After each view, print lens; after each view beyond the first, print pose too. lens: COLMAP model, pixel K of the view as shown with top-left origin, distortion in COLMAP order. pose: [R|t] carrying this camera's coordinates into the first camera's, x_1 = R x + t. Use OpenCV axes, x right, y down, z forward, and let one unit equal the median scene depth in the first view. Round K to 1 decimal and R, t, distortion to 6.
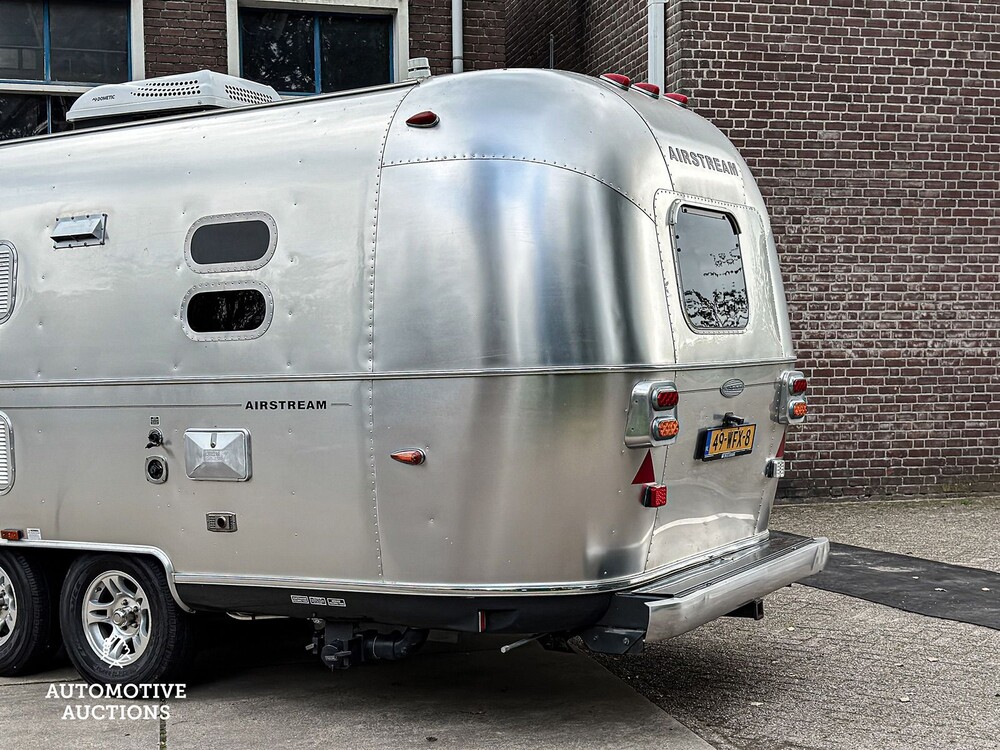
lens RADIAL K [[1378.3, 0, 518.9], [0, 1378.3, 391.7], [0, 0, 1]] dist [0.105116, 0.000000]
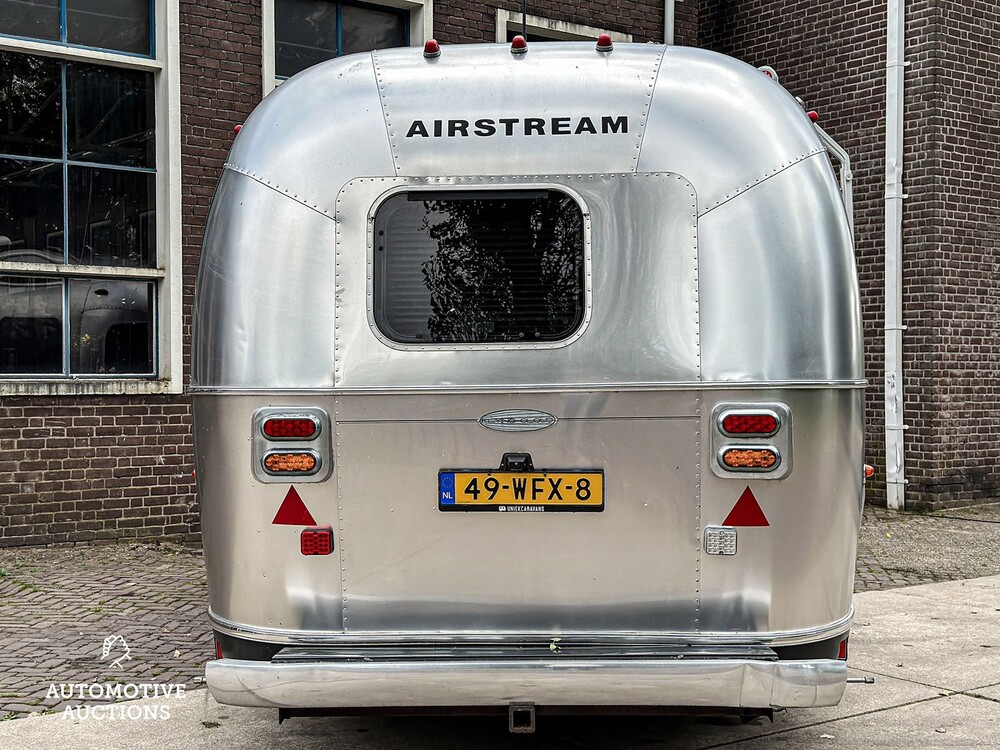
lens RADIAL K [[1378.3, 0, 503.6], [0, 1378.3, 385.0], [0, 0, 1]] dist [0.105116, 0.000000]
pose [[0.919617, 0.008450, 0.392724, -1.312118], [-0.000396, 0.999788, -0.020585, 0.013395], [-0.392815, 0.018775, 0.919426, 0.157874]]
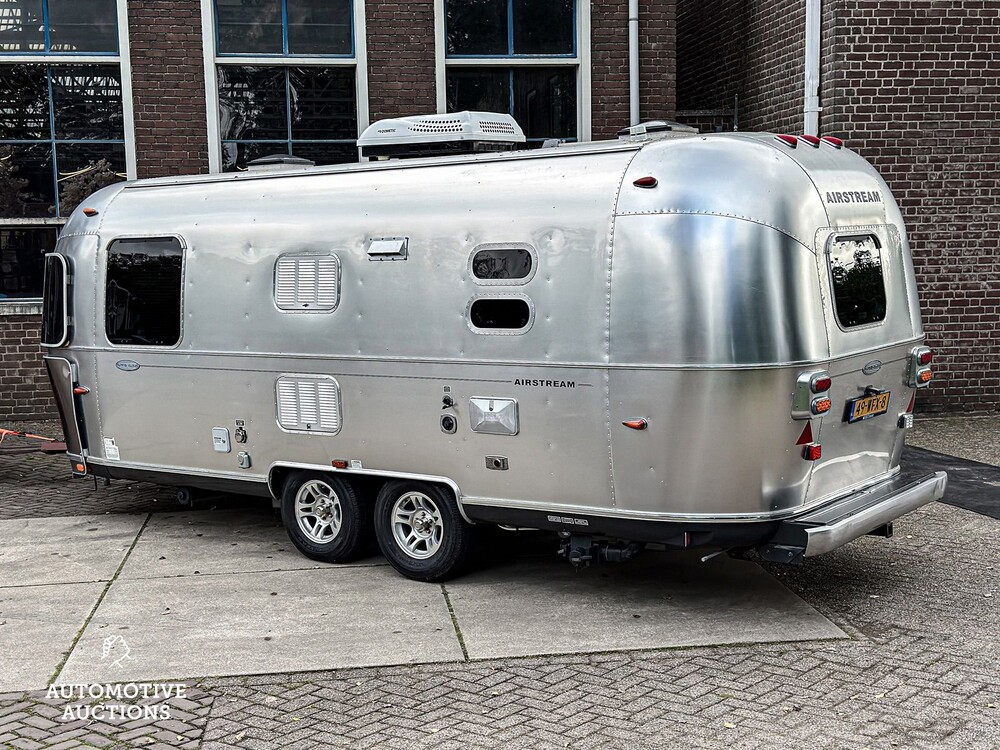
lens RADIAL K [[1386.0, 0, 506.4], [0, 1386.0, 375.8], [0, 0, 1]] dist [0.093622, 0.000000]
pose [[0.994135, 0.004300, -0.108063, -0.049795], [0.004767, 0.996496, 0.083507, -0.104986], [0.108043, -0.083532, 0.990631, -0.363821]]
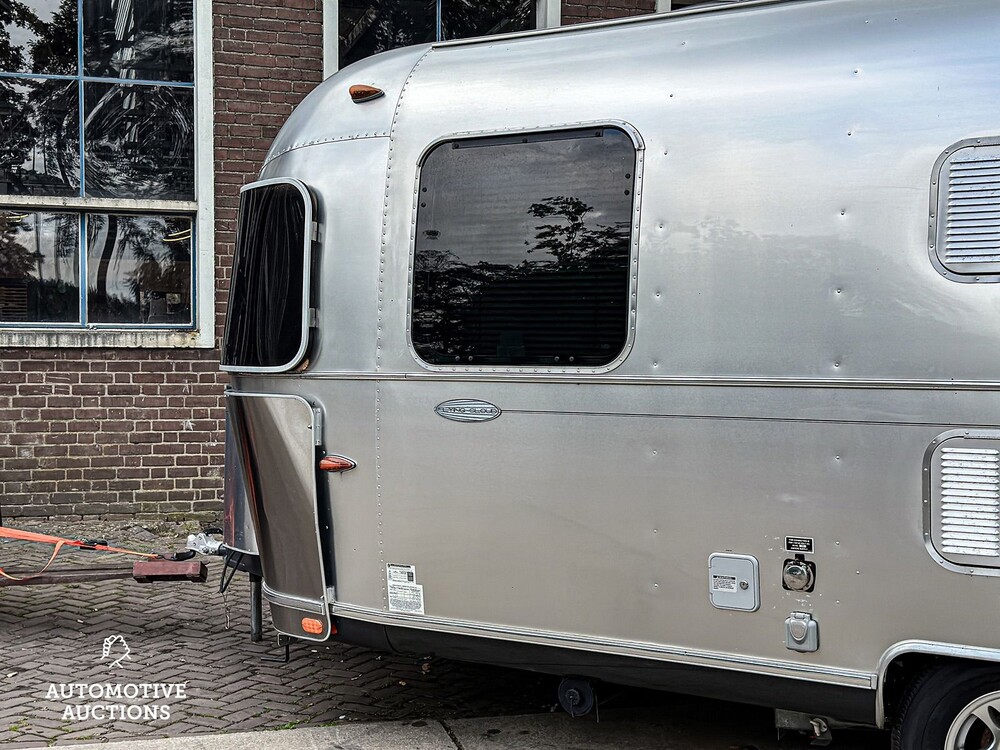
lens RADIAL K [[1378.3, 0, 499.7], [0, 1378.3, 382.0], [0, 0, 1]] dist [0.105116, 0.000000]
pose [[0.999722, 0.021941, 0.008600, -0.654184], [-0.022114, 0.999543, 0.020605, -0.014412], [-0.008144, -0.020789, 0.999751, 0.458805]]
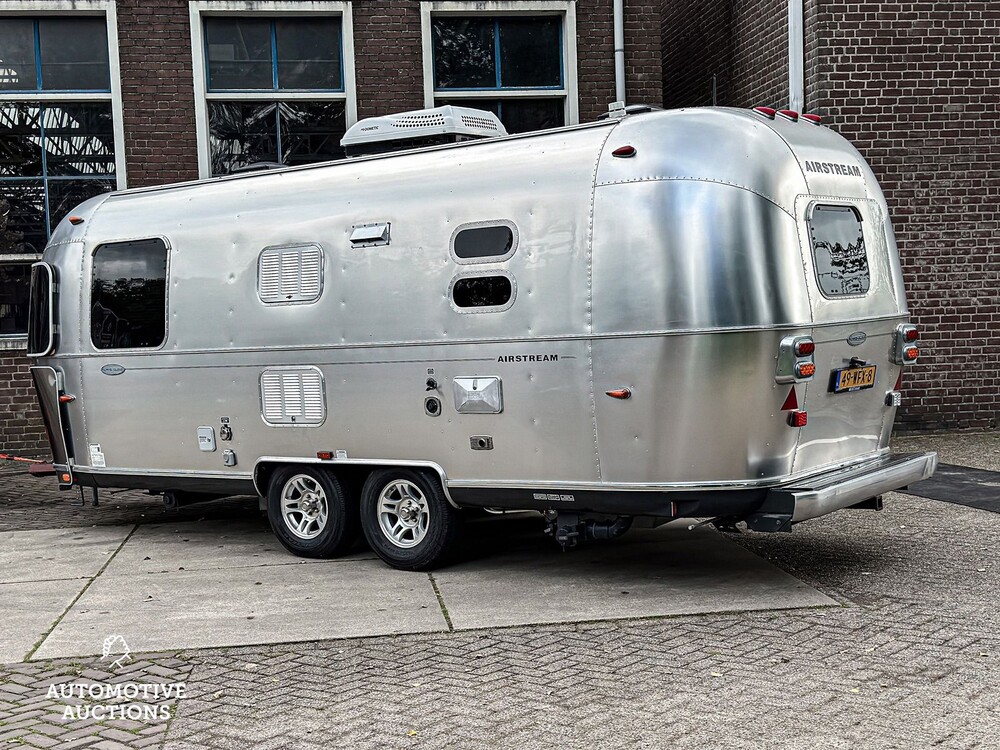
lens RADIAL K [[1386.0, 0, 505.0], [0, 1386.0, 380.2], [0, 0, 1]] dist [0.093622, 0.000000]
pose [[0.993725, -0.017752, -0.110429, -0.033407], [0.020997, 0.999379, 0.028296, -0.007428], [0.109858, -0.030437, 0.993481, -0.360102]]
